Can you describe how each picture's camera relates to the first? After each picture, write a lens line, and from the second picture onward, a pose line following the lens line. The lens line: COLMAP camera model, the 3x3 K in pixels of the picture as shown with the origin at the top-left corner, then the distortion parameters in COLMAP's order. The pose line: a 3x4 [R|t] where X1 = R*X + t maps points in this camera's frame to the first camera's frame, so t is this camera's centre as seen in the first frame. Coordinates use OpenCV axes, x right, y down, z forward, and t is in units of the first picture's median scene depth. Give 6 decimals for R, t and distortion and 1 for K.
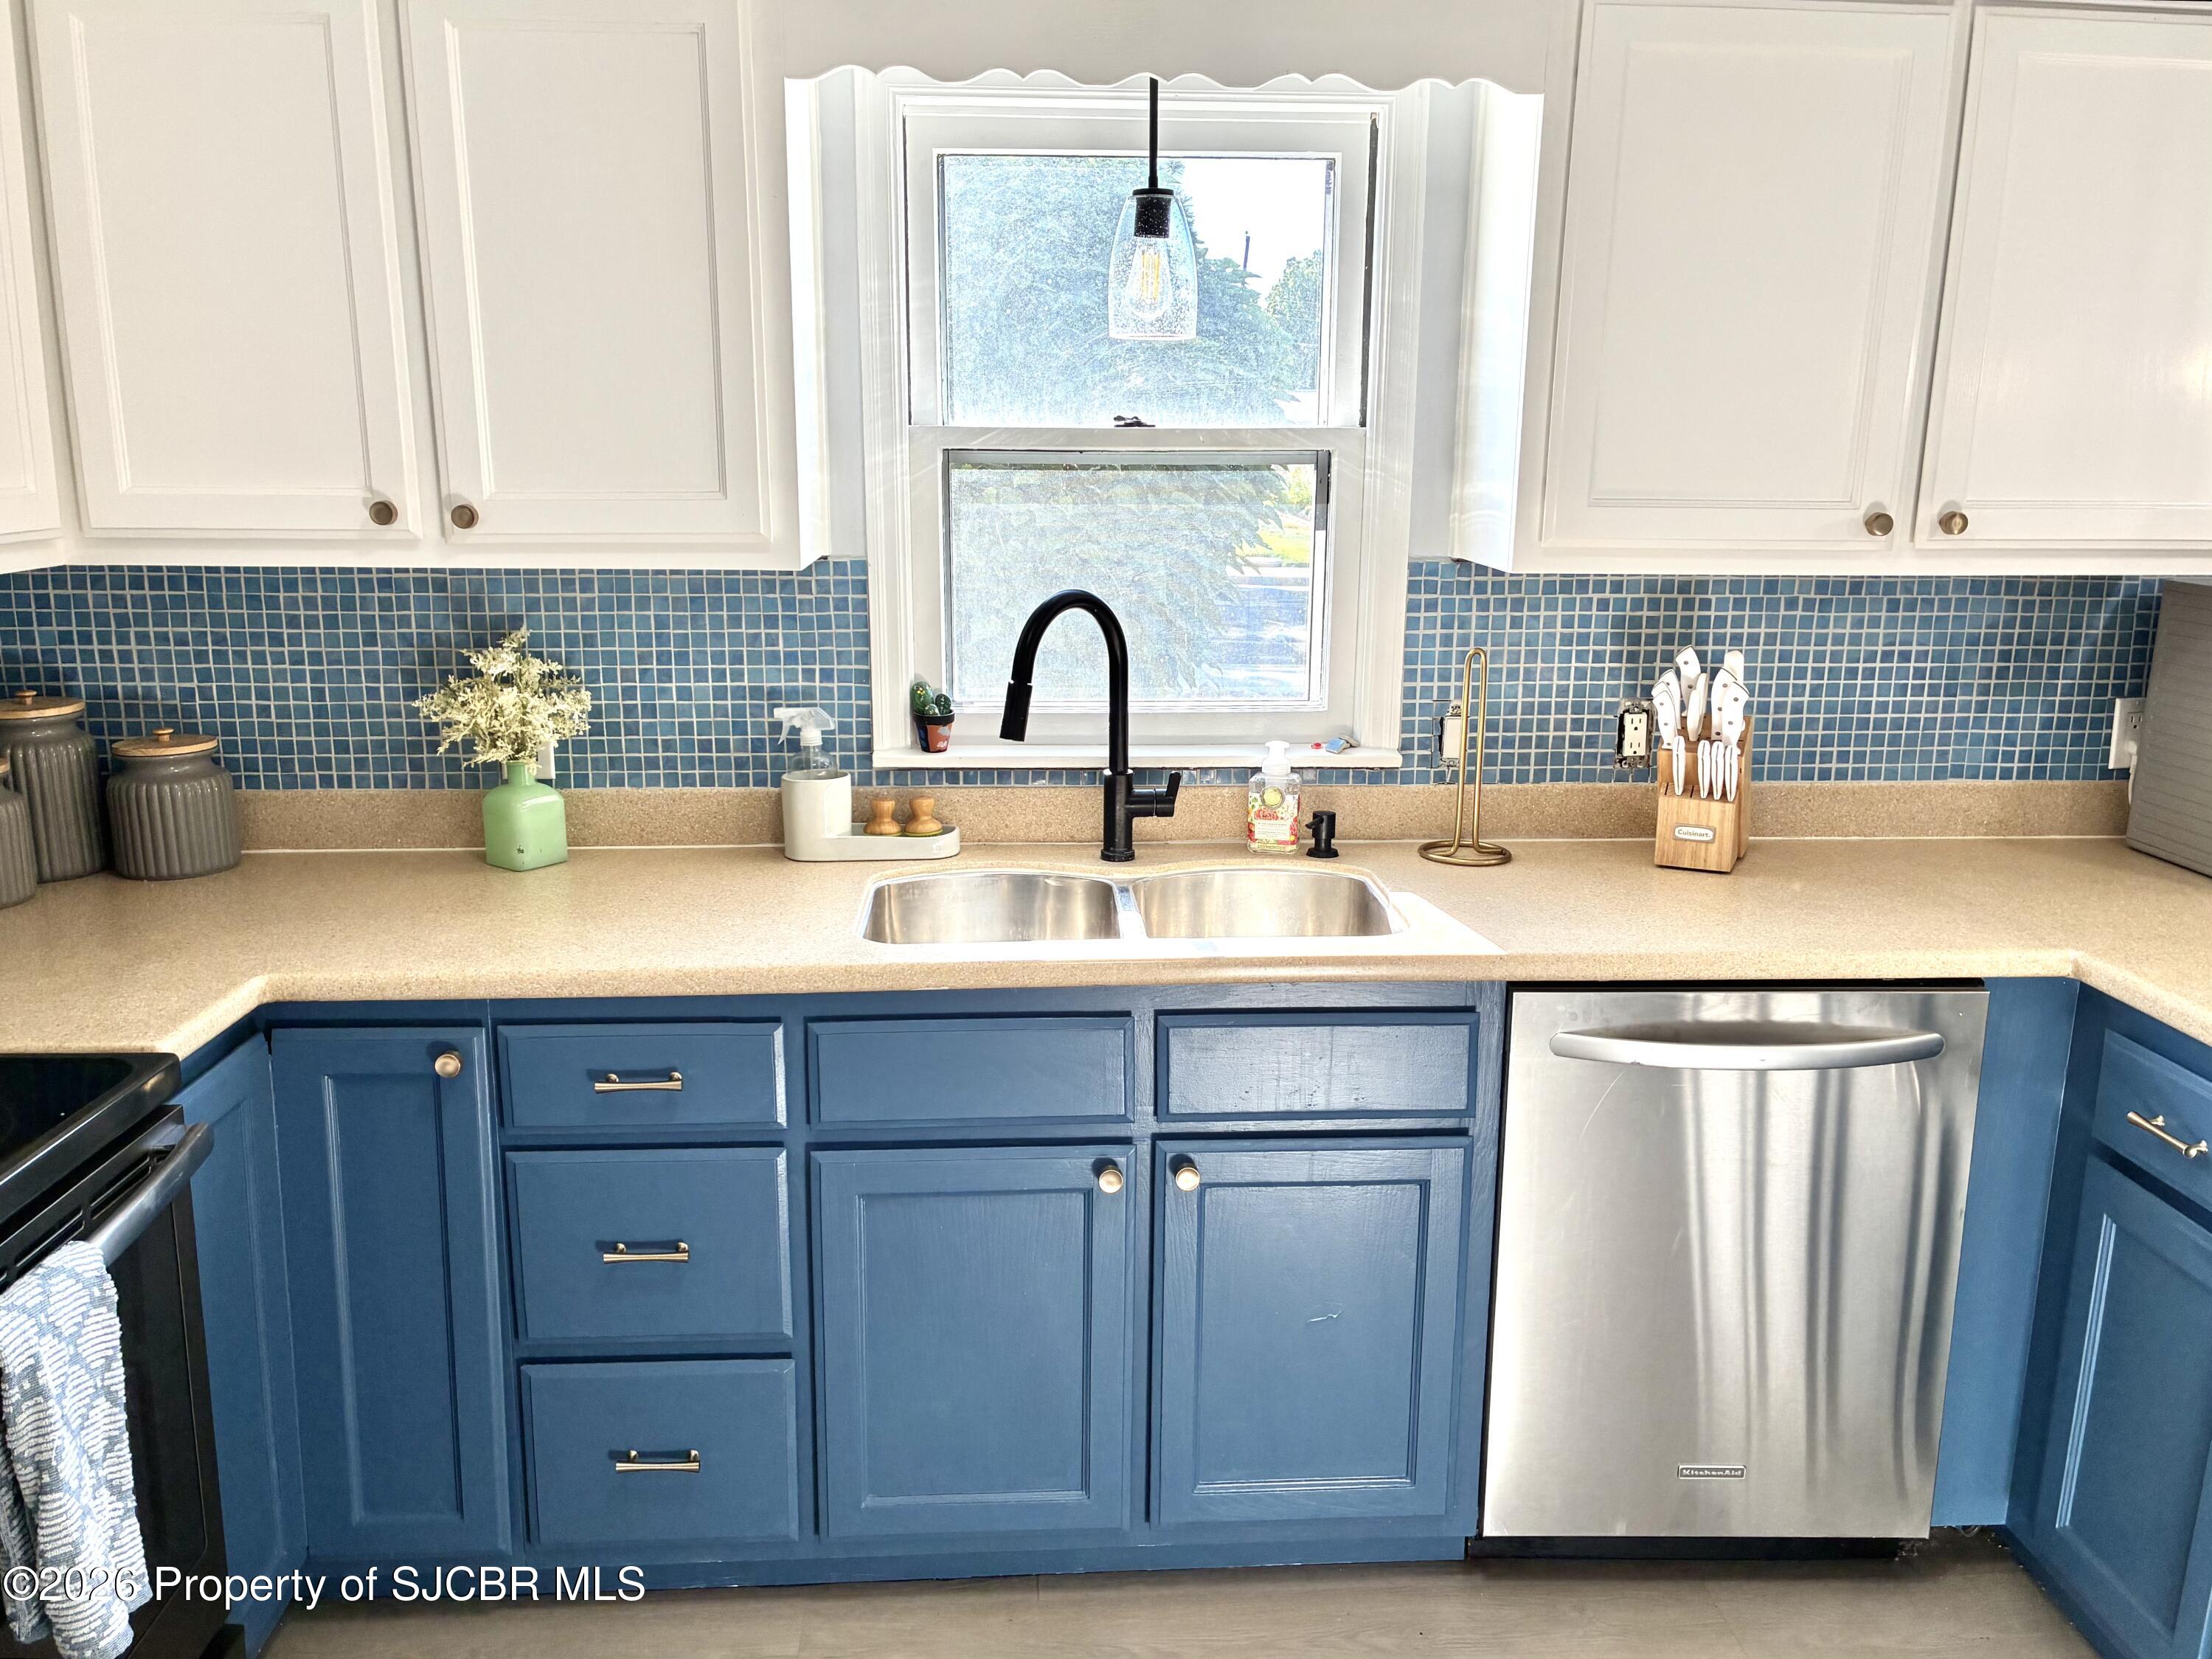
lens RADIAL K [[1677.5, 0, 1104.4], [0, 1677.5, 826.5], [0, 0, 1]] dist [0.055685, -0.061412]
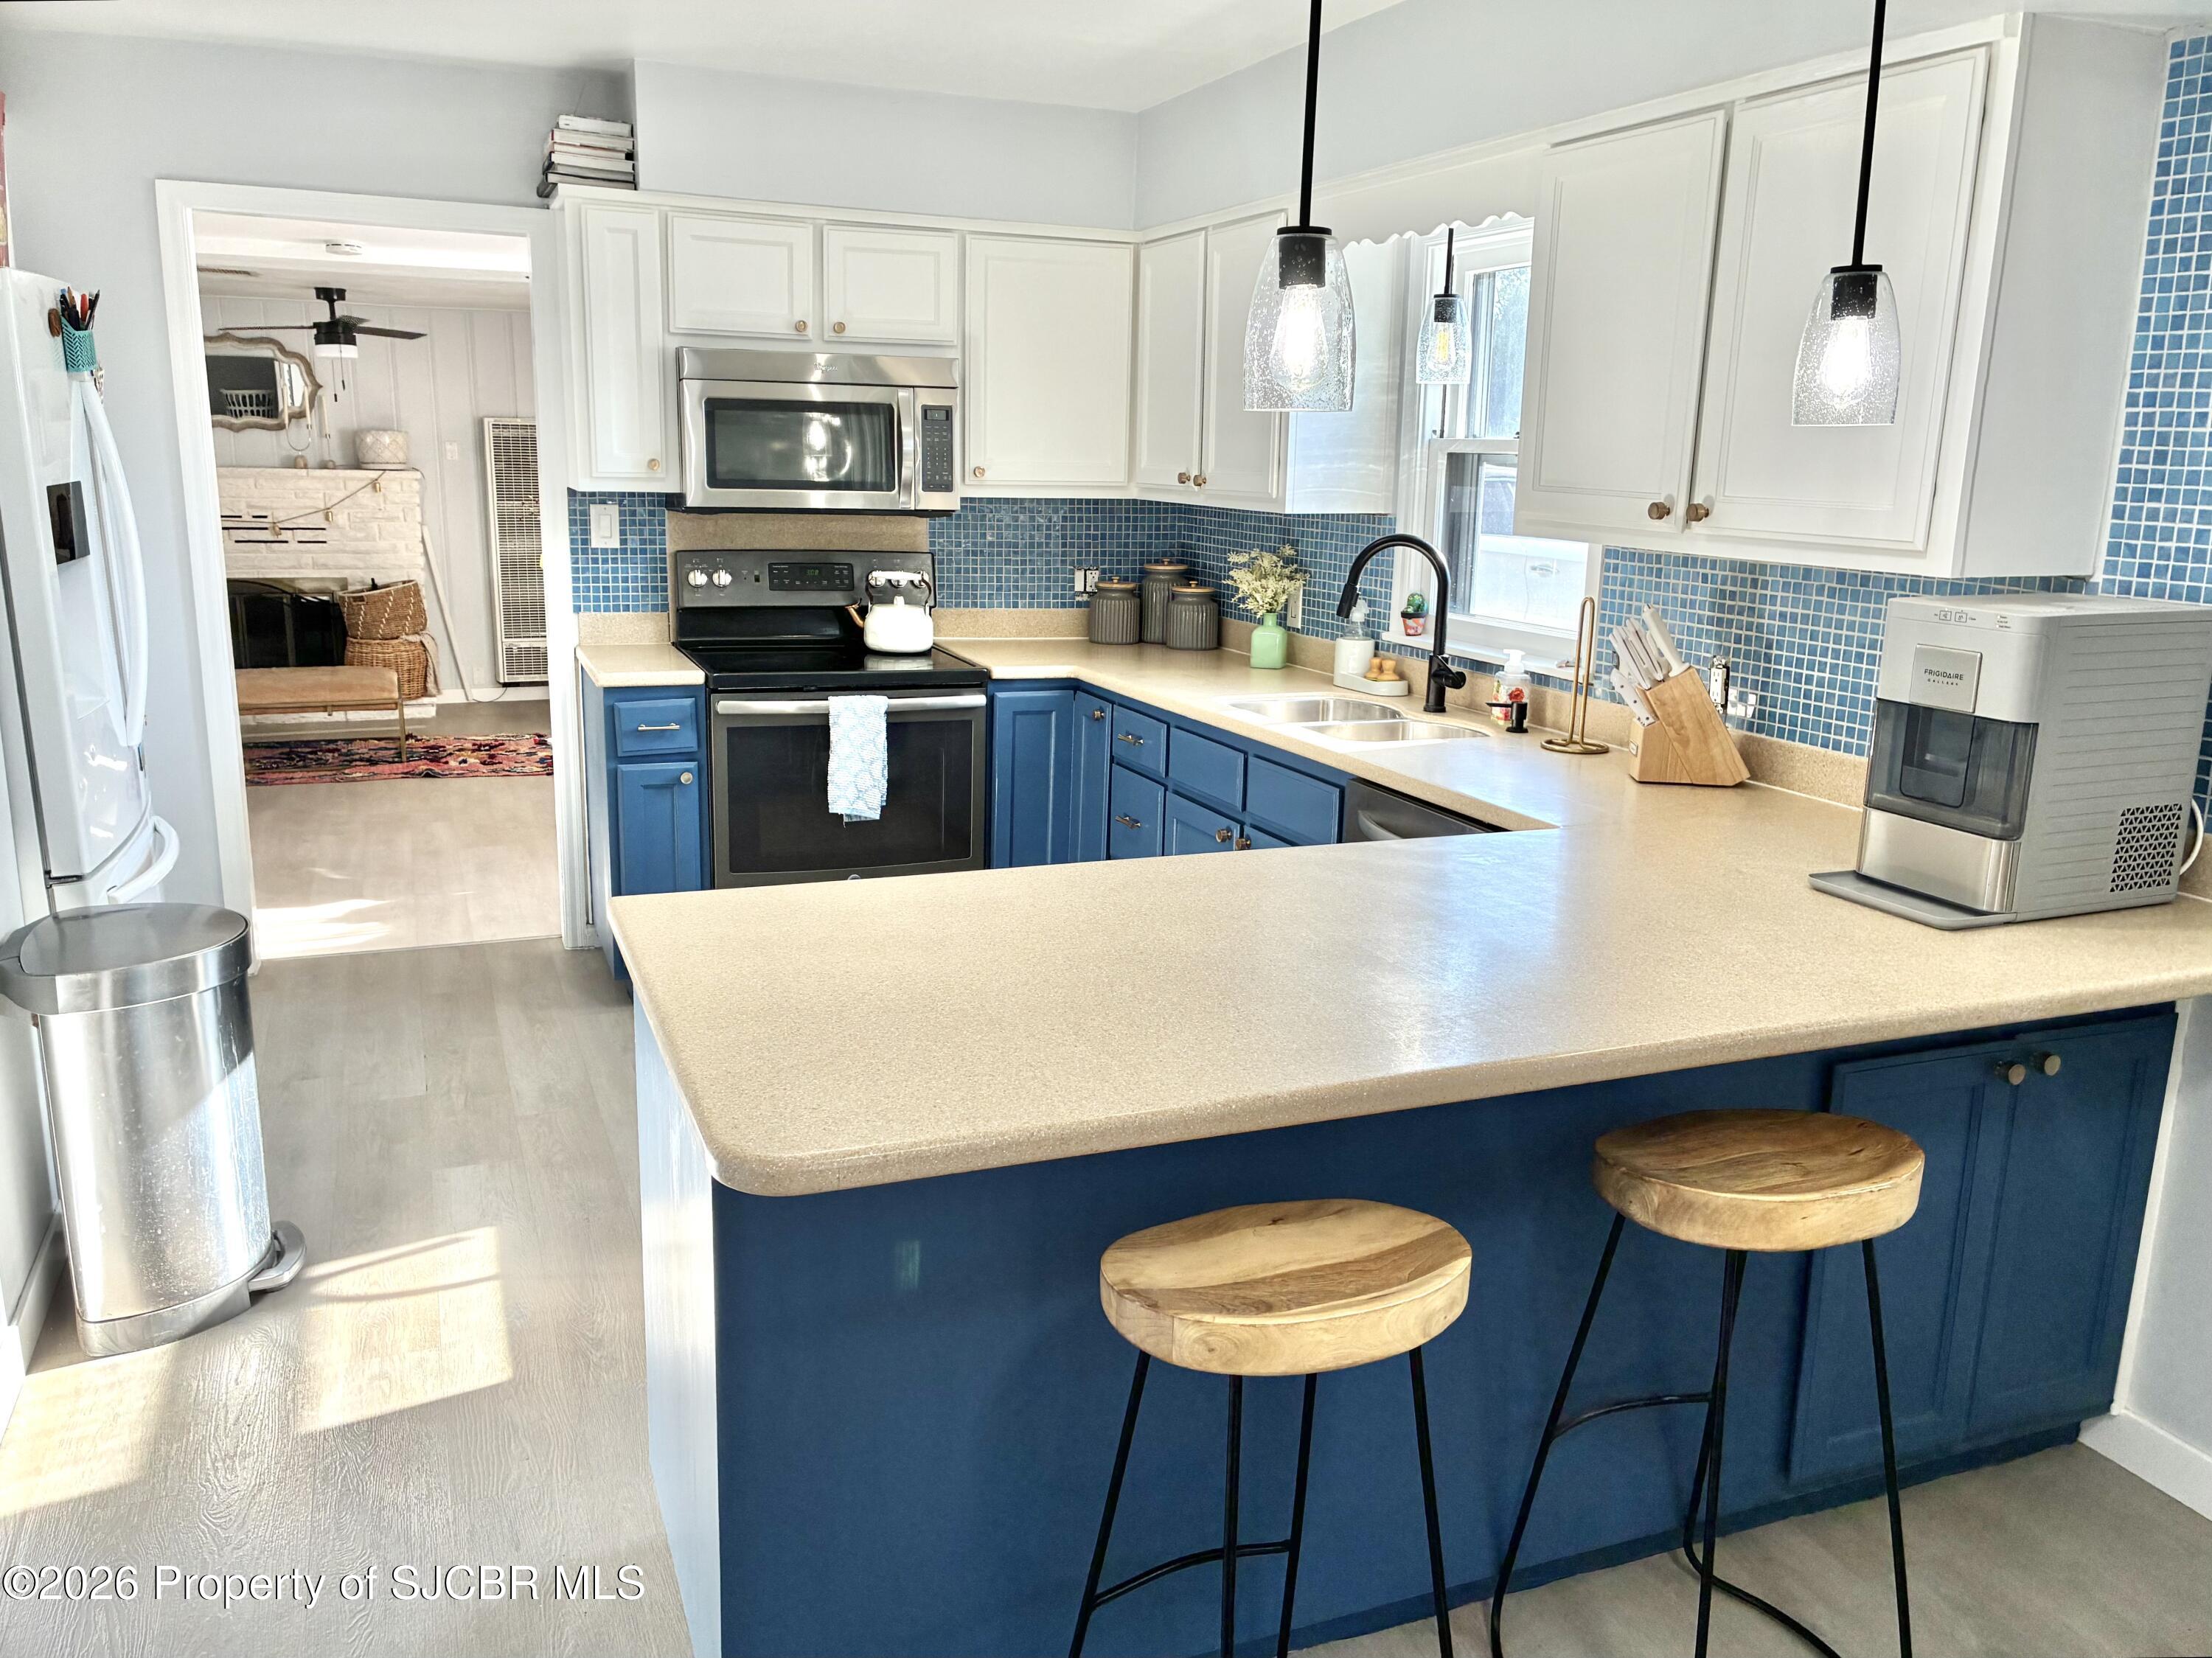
lens RADIAL K [[1700.3, 0, 1109.2], [0, 1700.3, 823.9], [0, 0, 1]] dist [0.050319, -0.038188]
pose [[0.336663, 0.207306, -0.918522, 1.372869], [-0.228584, 0.964279, 0.133851, -0.023070], [0.913459, 0.164897, 0.372024, 0.142832]]
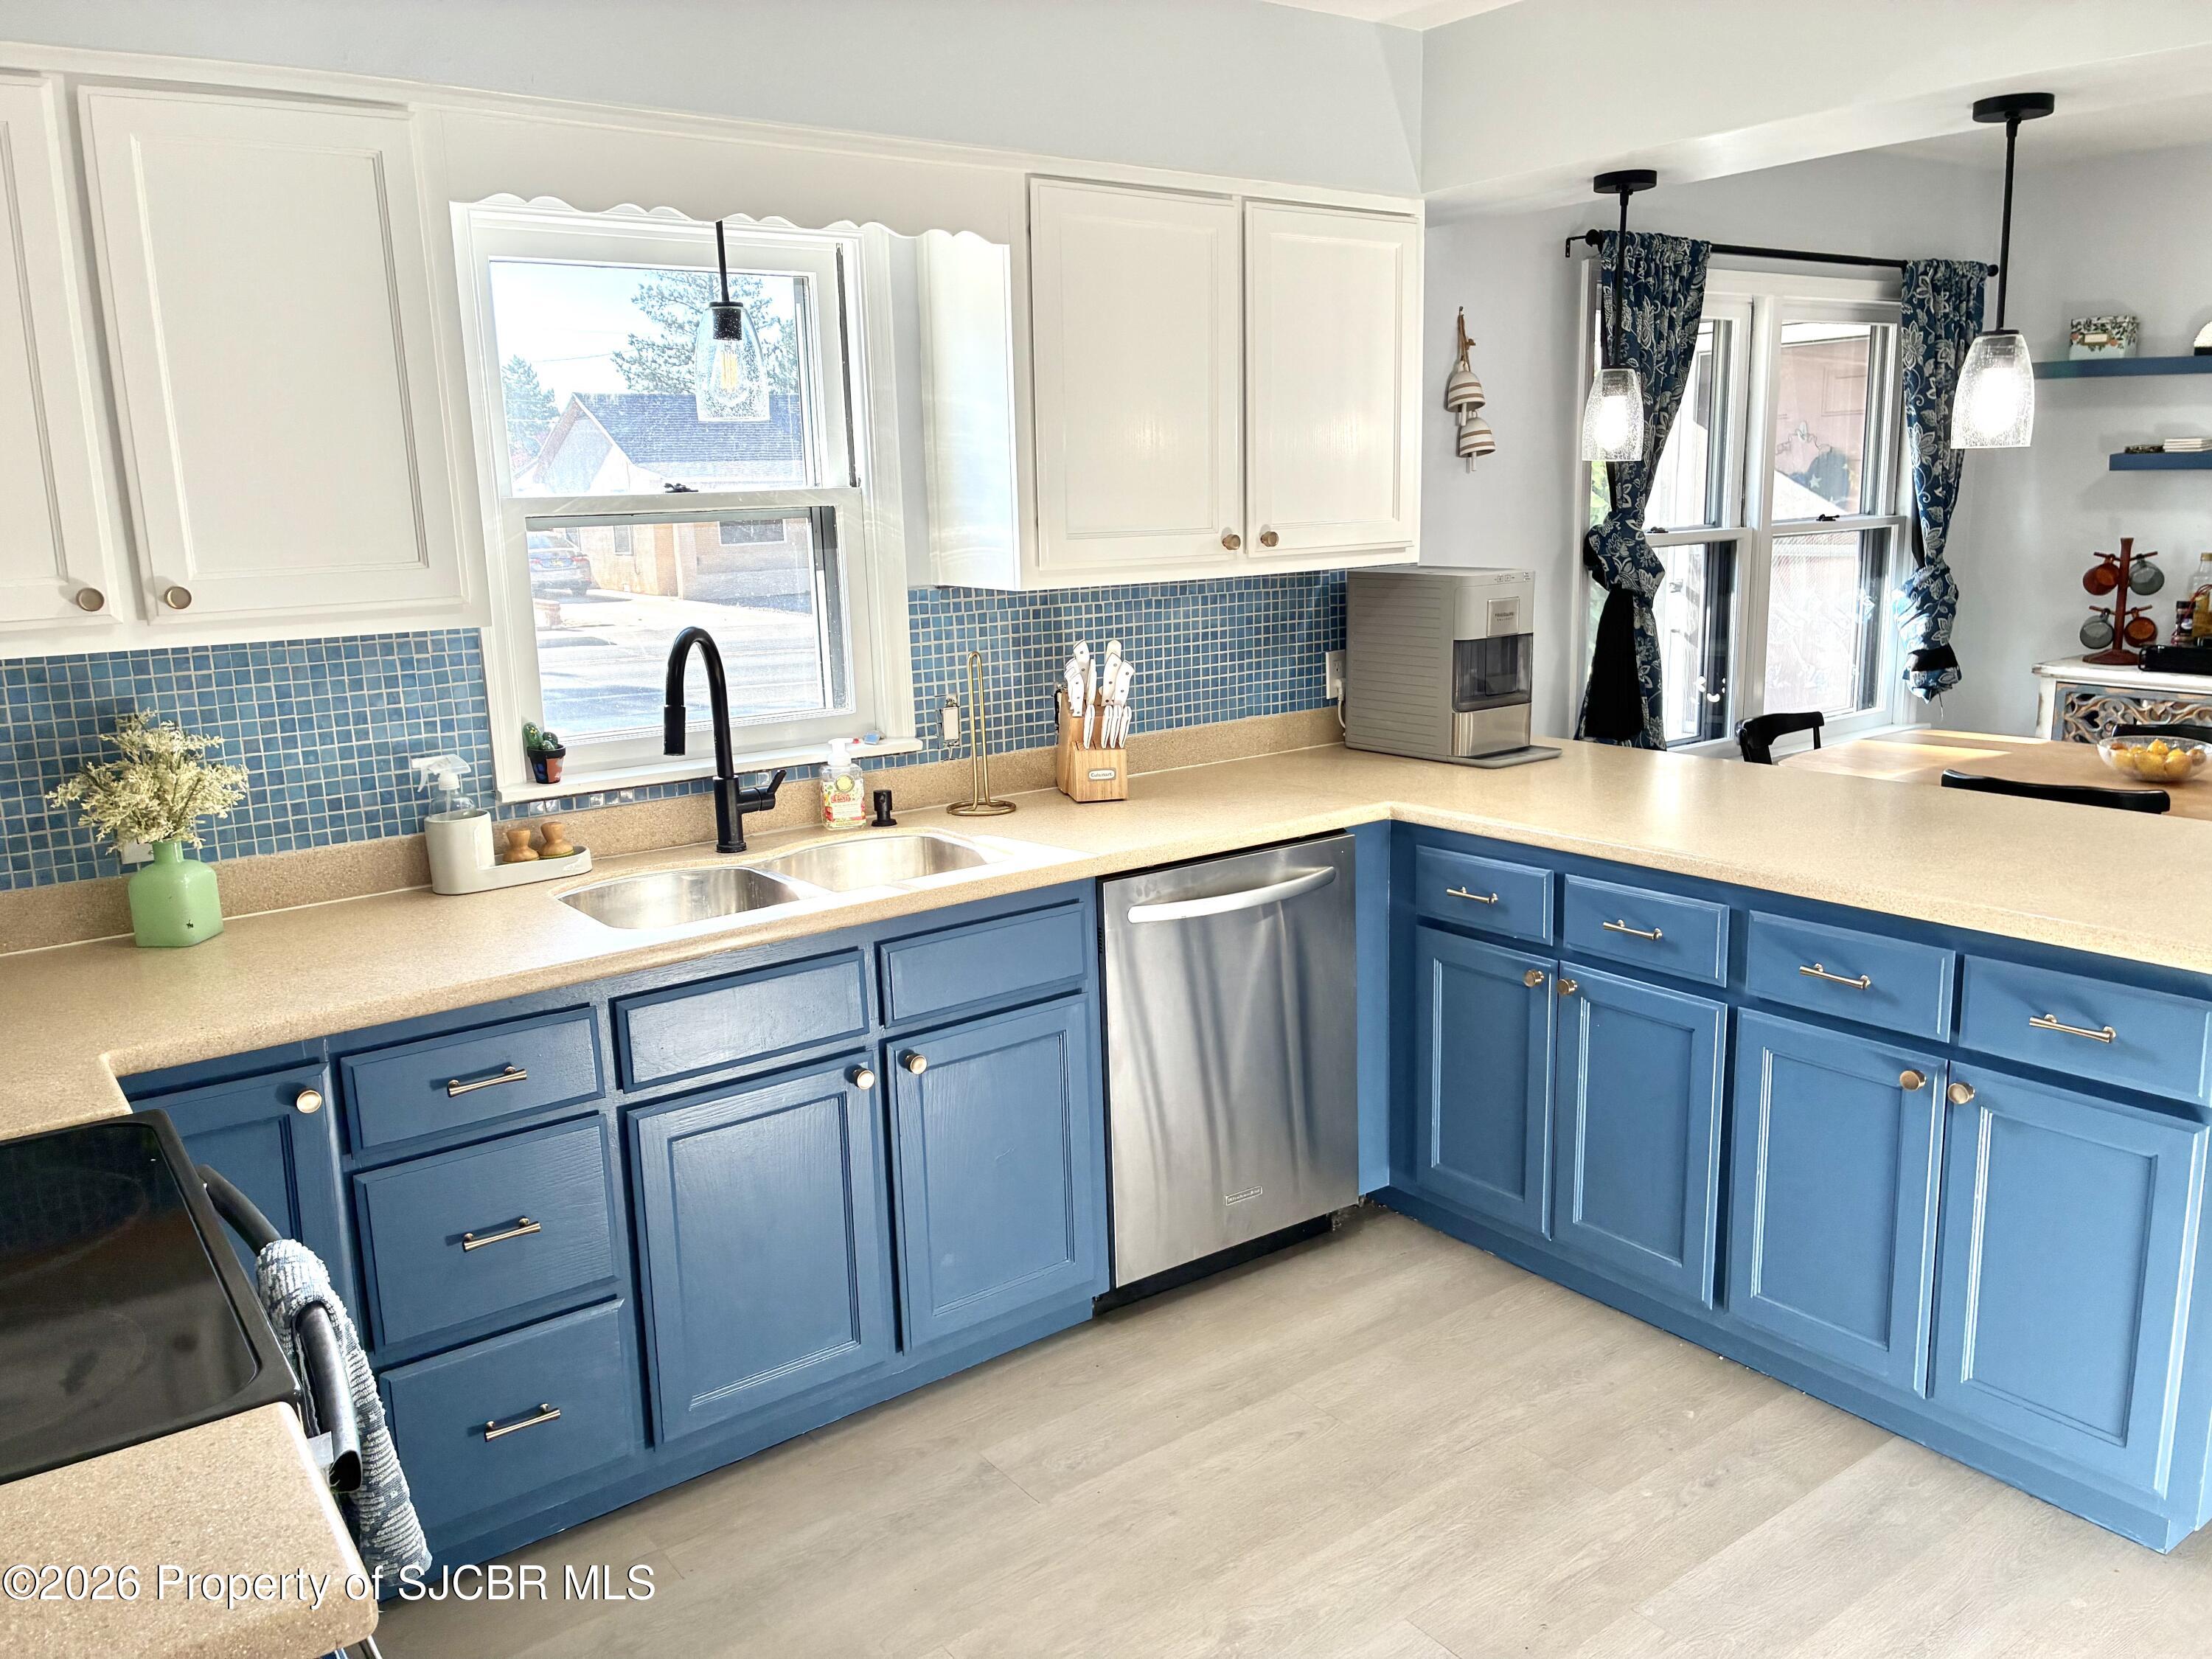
lens RADIAL K [[1677.4, 0, 1104.4], [0, 1677.4, 826.5], [0, 0, 1]] dist [0.055685, -0.061412]
pose [[0.831105, -0.139896, 0.538232, -0.407786], [0.156353, 0.987583, 0.015260, 0.024652], [-0.533684, 0.071471, 0.842658, -0.148526]]
